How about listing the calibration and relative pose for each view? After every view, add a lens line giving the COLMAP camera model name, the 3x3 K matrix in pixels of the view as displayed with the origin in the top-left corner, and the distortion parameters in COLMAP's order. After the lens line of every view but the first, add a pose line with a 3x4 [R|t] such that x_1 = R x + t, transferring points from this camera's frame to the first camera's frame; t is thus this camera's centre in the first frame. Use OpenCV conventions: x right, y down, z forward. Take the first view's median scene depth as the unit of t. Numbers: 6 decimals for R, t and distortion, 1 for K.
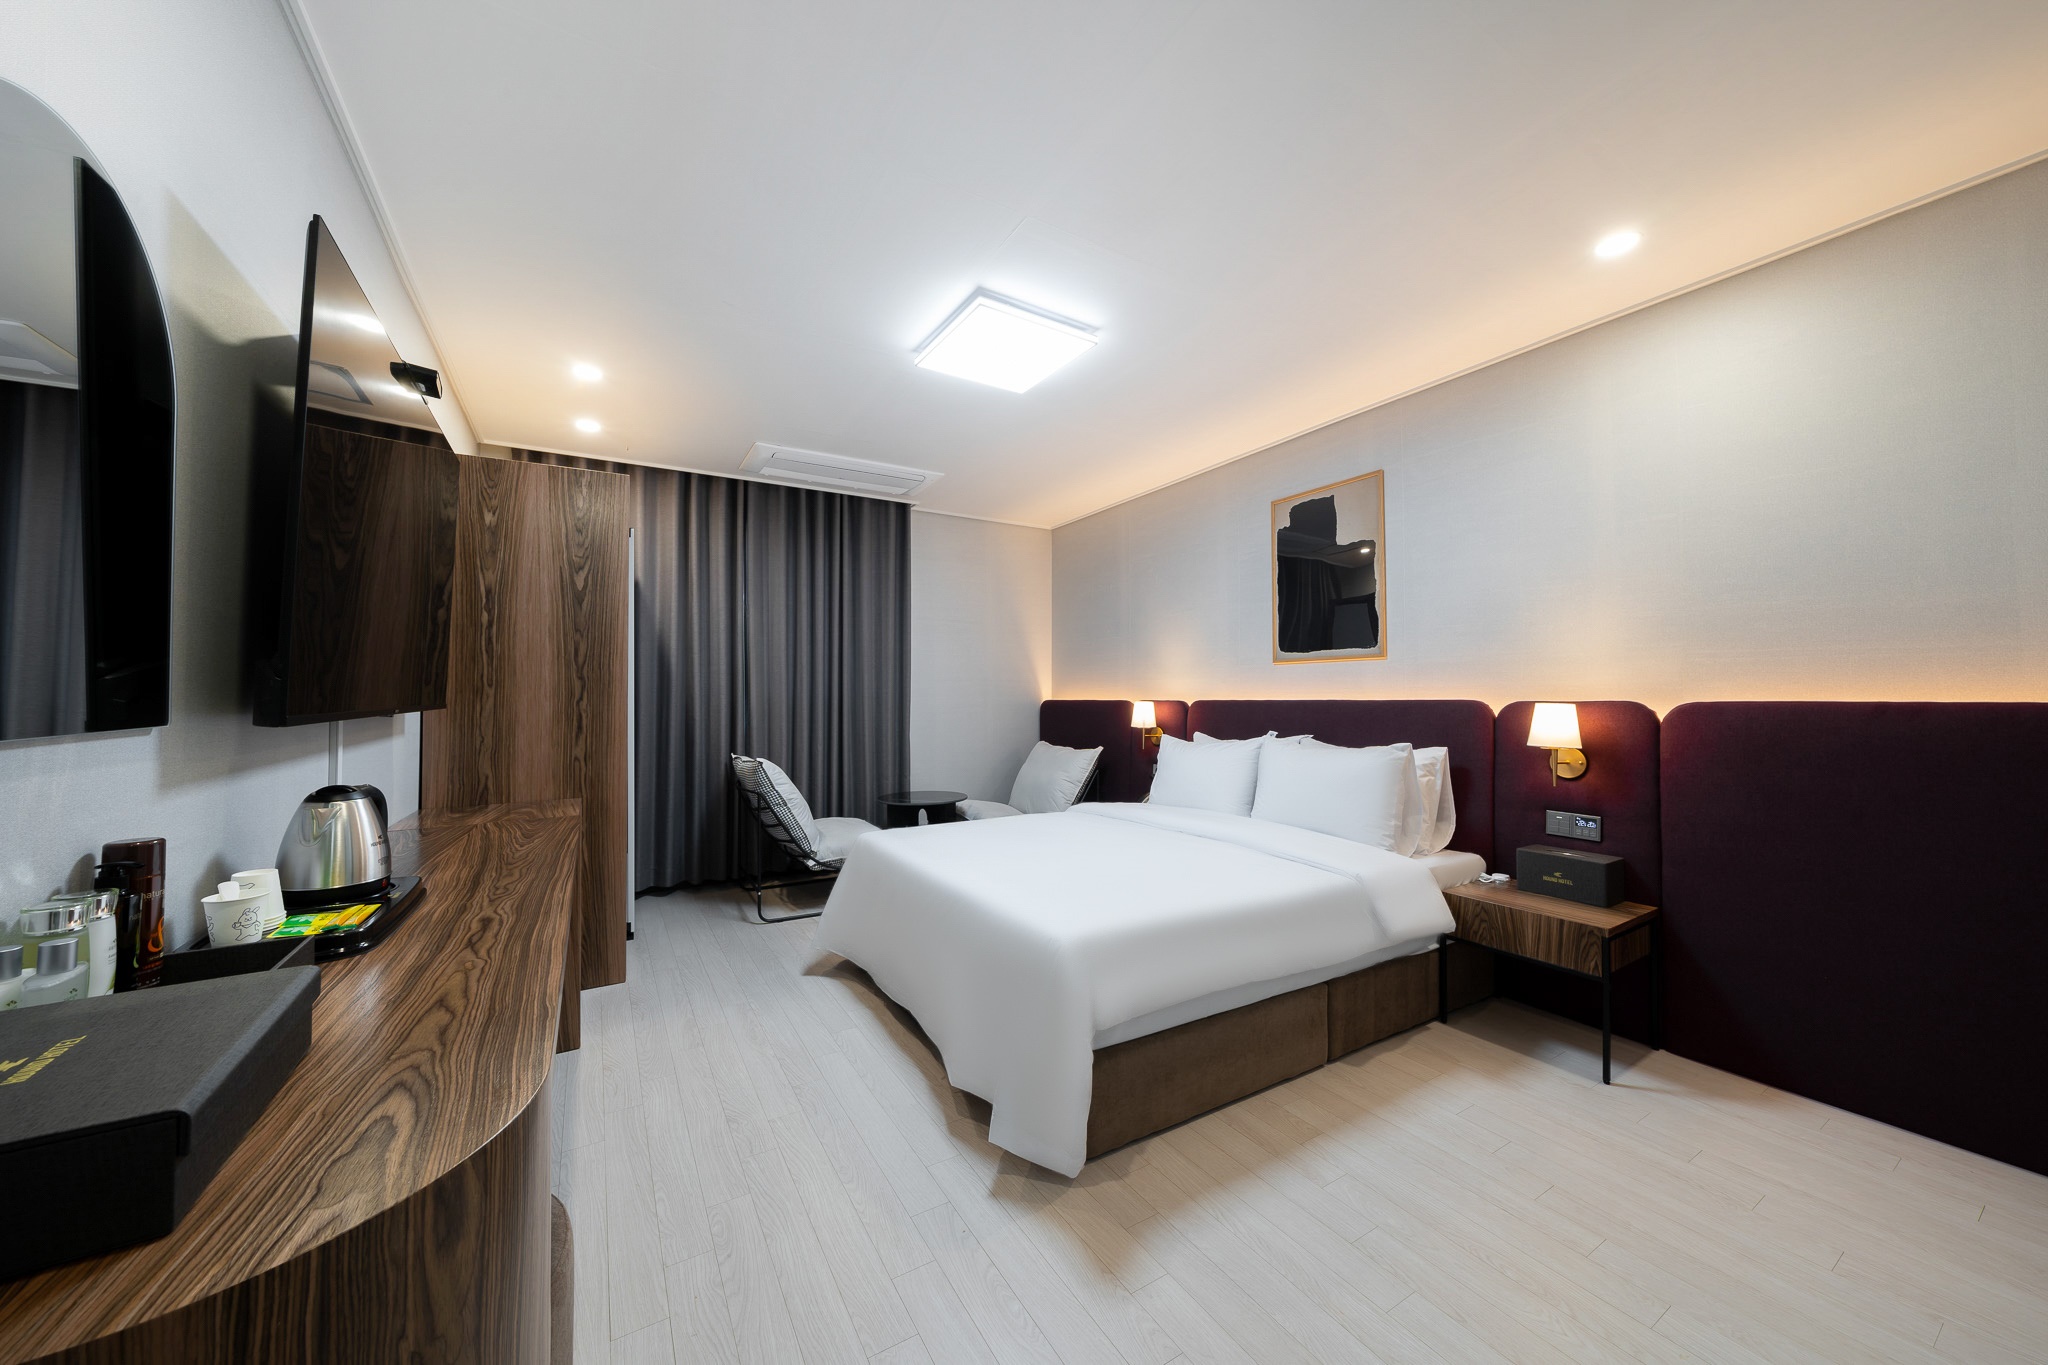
lens RADIAL K [[716.4, 0, 1007.9], [0, 716.4, 693.0], [0, 0, 1]] dist [0.012944, 0.000468]
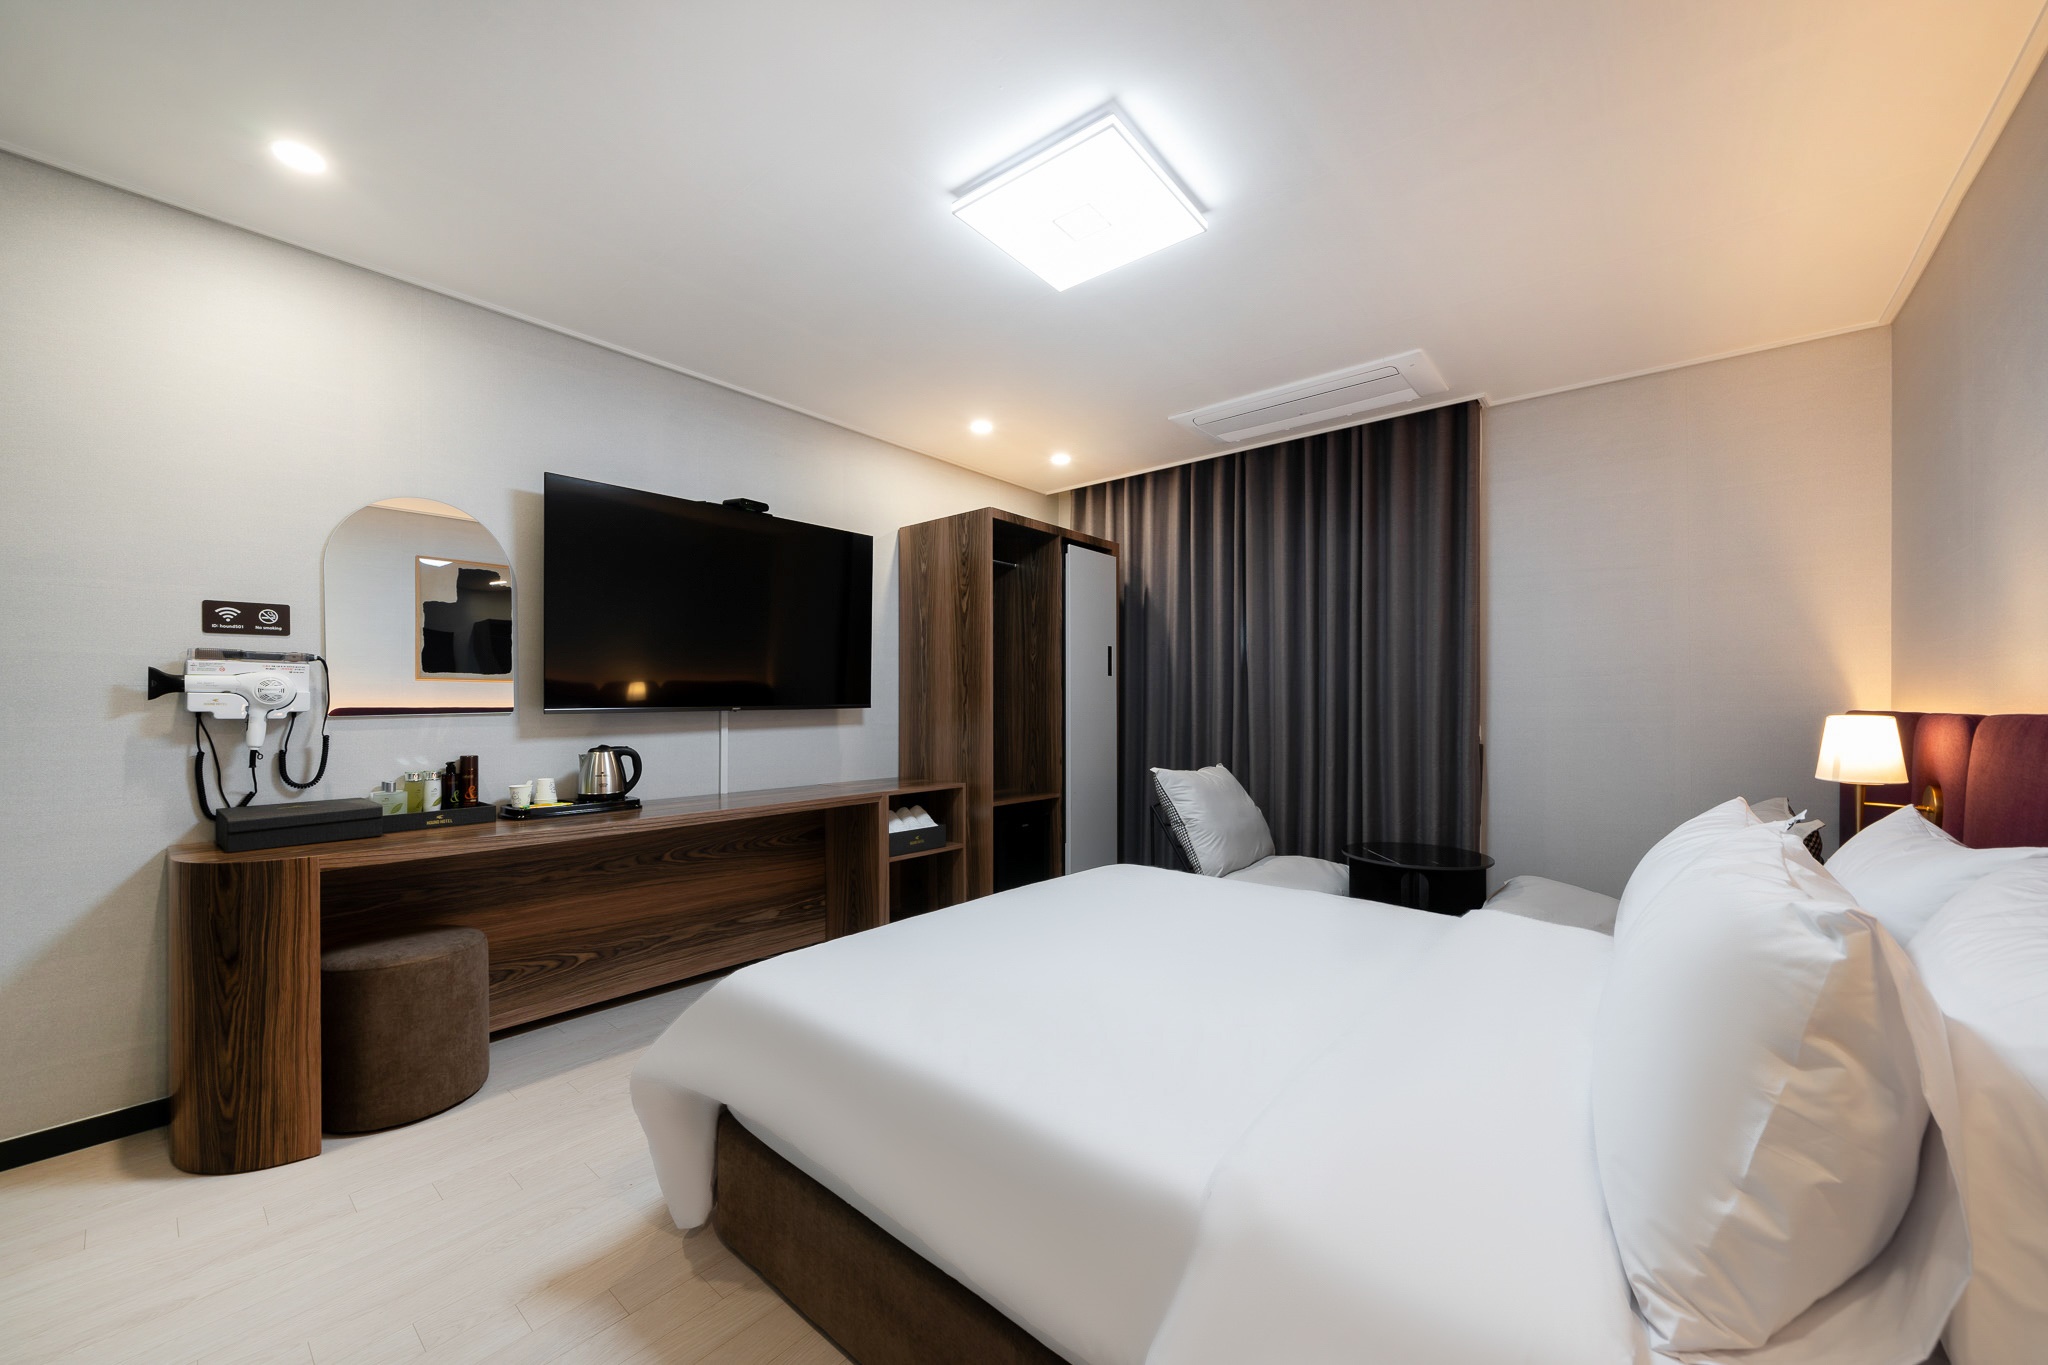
lens RADIAL K [[787.5, 0, 980.0], [0, 787.5, 700.5], [0, 0, 1]] dist [0.013354, -0.000105]
pose [[0.311500, 0.006592, -0.950223, 0.674638], [-0.000888, 0.999978, 0.006646, -0.002880], [0.950246, -0.001227, 0.311499, 0.610075]]
